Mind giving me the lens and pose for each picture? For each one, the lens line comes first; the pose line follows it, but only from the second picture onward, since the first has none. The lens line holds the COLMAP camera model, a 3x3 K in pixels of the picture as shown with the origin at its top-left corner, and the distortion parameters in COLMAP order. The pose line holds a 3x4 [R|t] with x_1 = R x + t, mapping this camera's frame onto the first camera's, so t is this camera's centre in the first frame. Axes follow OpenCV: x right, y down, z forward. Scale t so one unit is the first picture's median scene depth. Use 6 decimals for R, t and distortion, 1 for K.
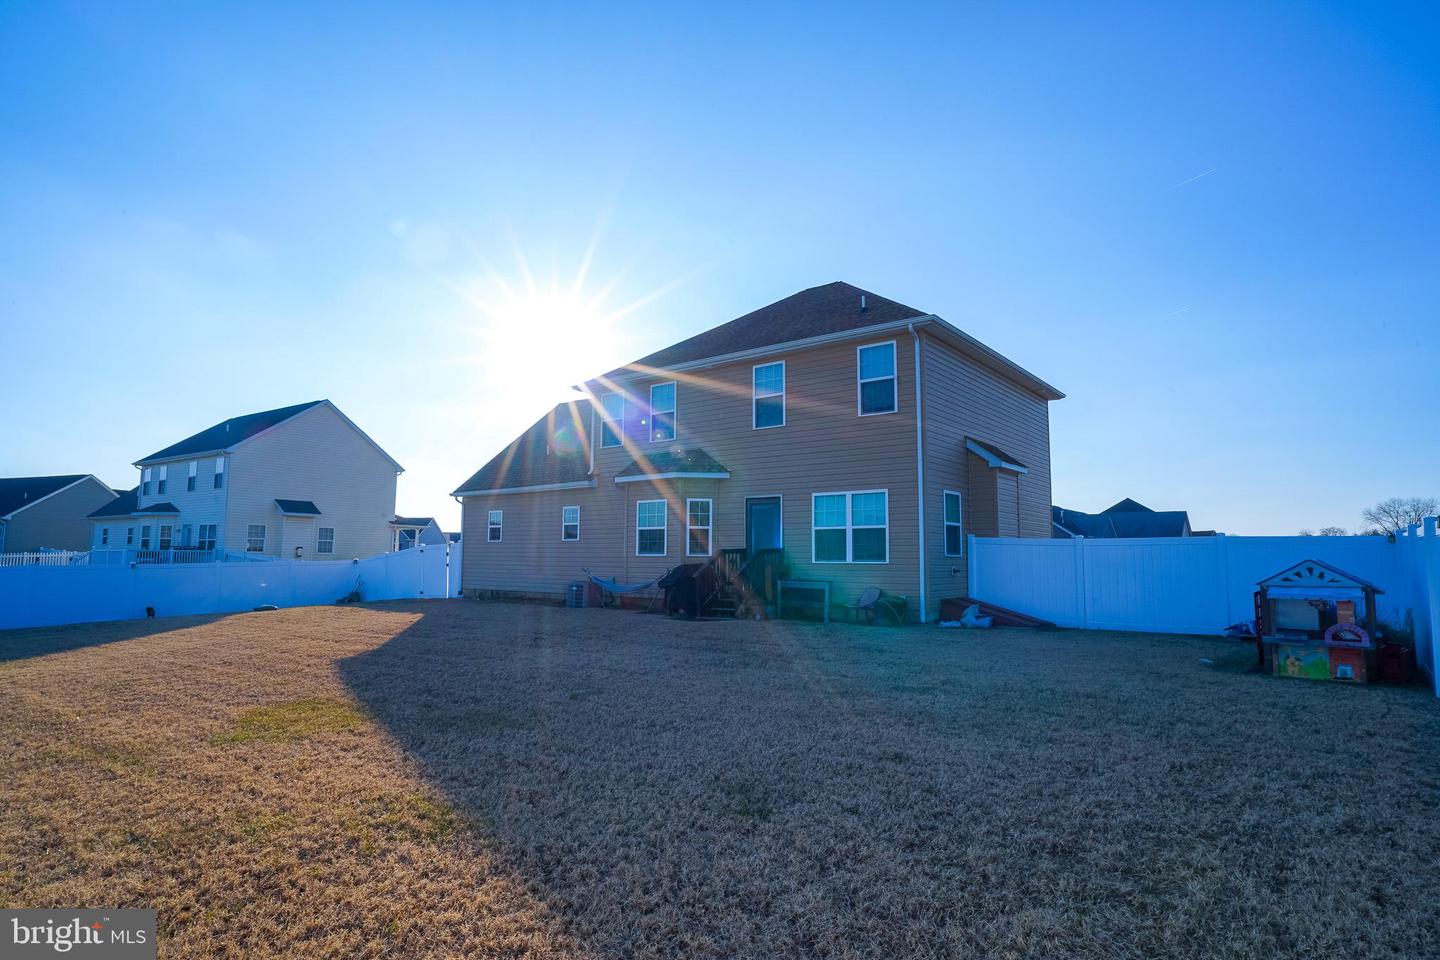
lens RADIAL K [[784.0, 0, 720.8], [0, 784.0, 486.9], [0, 0, 1]] dist [-0.039637, 0.000353]
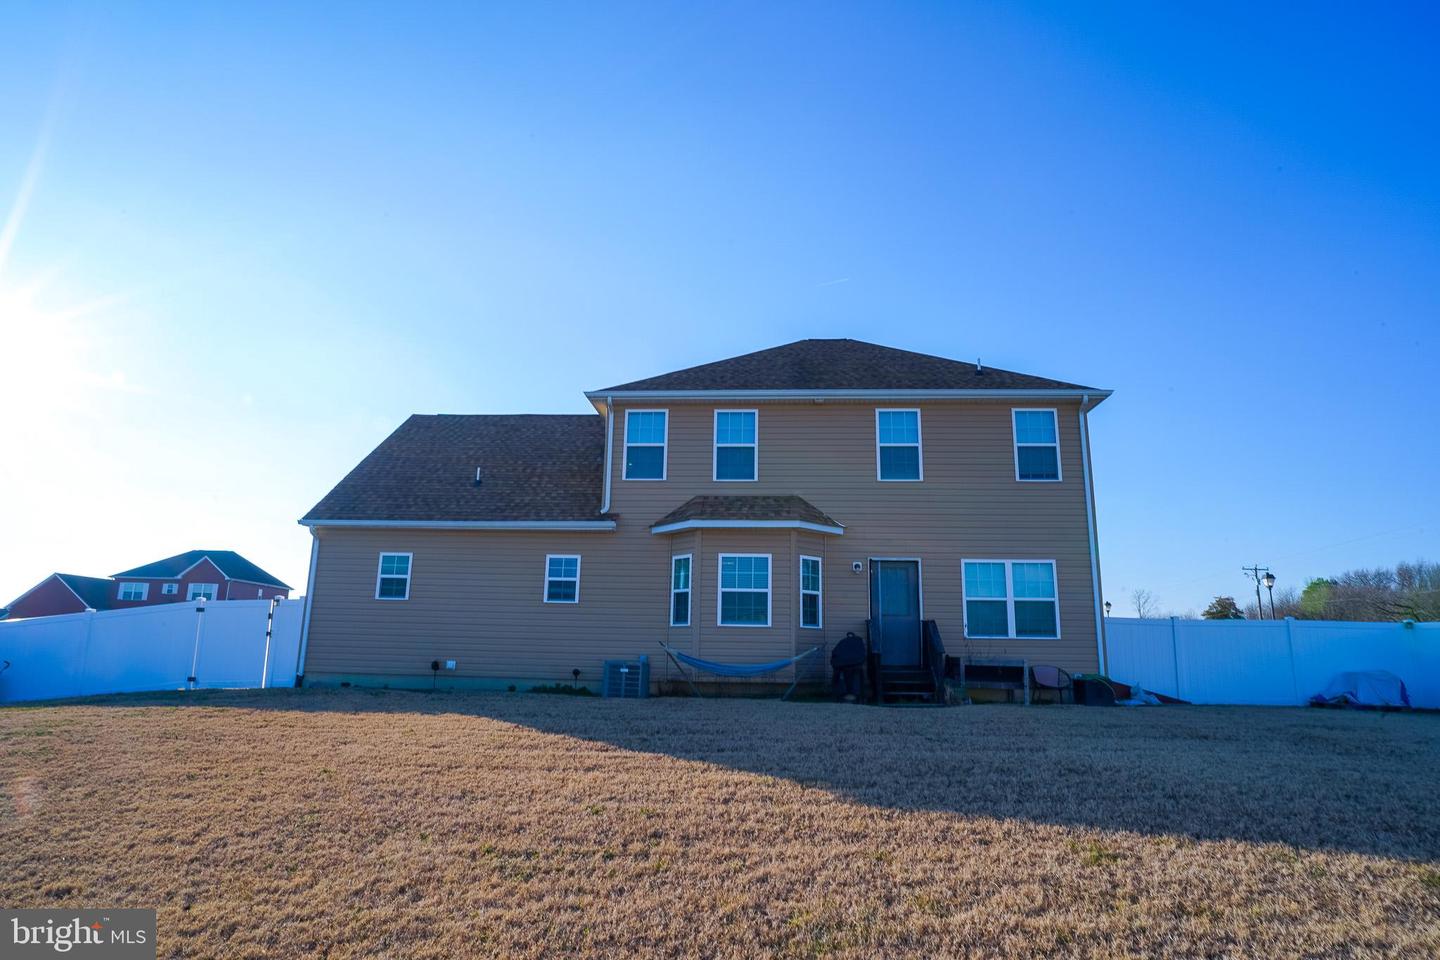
lens RADIAL K [[784.0, 0, 722.7], [0, 784.0, 486.1], [0, 0, 1]] dist [-0.039637, 0.000353]
pose [[0.825947, 0.123752, 0.549997, -0.584877], [-0.066149, 0.990144, -0.123448, 0.051341], [-0.559853, 0.065580, 0.825993, 0.393680]]
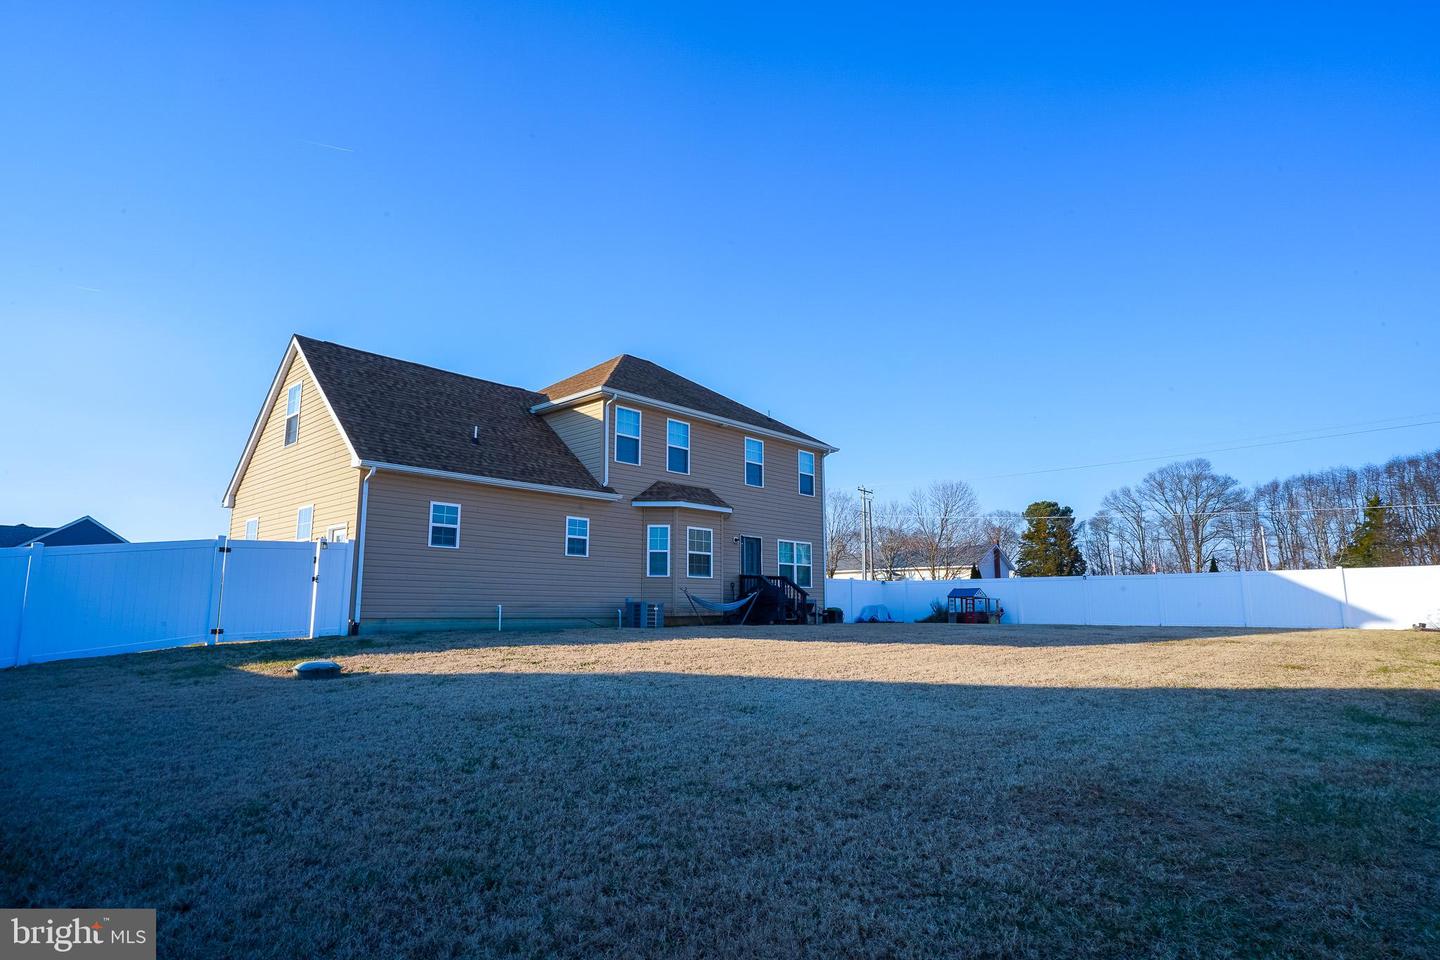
lens RADIAL K [[784.0, 0, 717.2], [0, 784.0, 474.2], [0, 0, 1]] dist [-0.039637, 0.000353]
pose [[0.081231, 0.146451, 0.985877, -1.303072], [-0.114226, 0.983997, -0.136760, 0.098863], [-0.990128, -0.101503, 0.096660, 0.943249]]
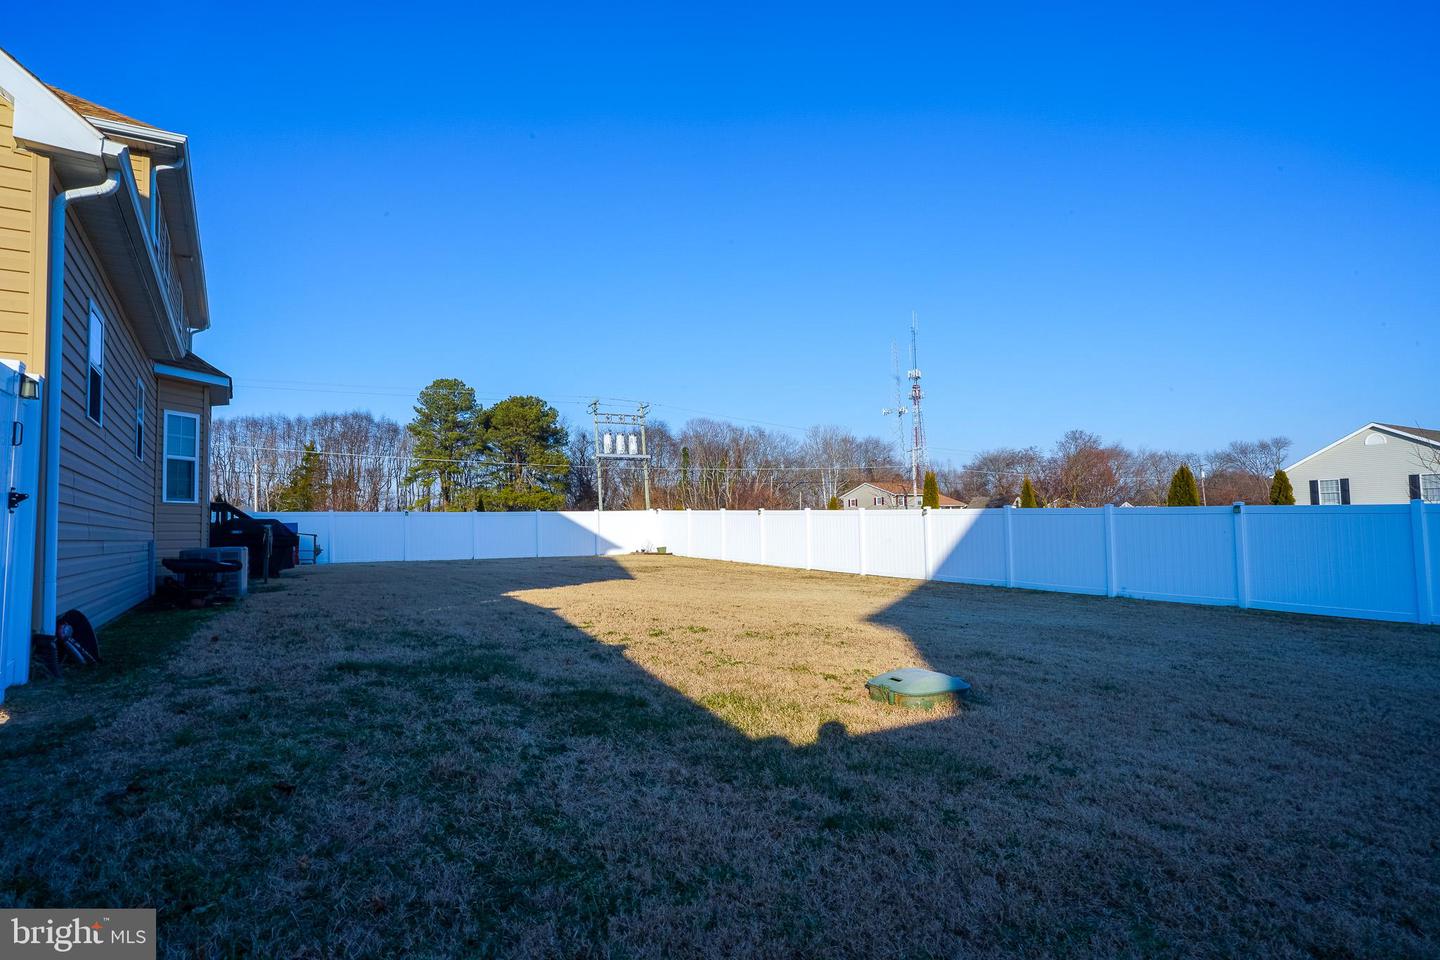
lens RADIAL K [[784.0, 0, 718.3], [0, 784.0, 479.5], [0, 0, 1]] dist [-0.039637, 0.000353]
pose [[-0.935731, 0.021434, 0.352062, -0.792052], [-0.038006, 0.986213, -0.161056, 0.166985], [-0.350660, -0.164085, -0.922016, 1.568167]]
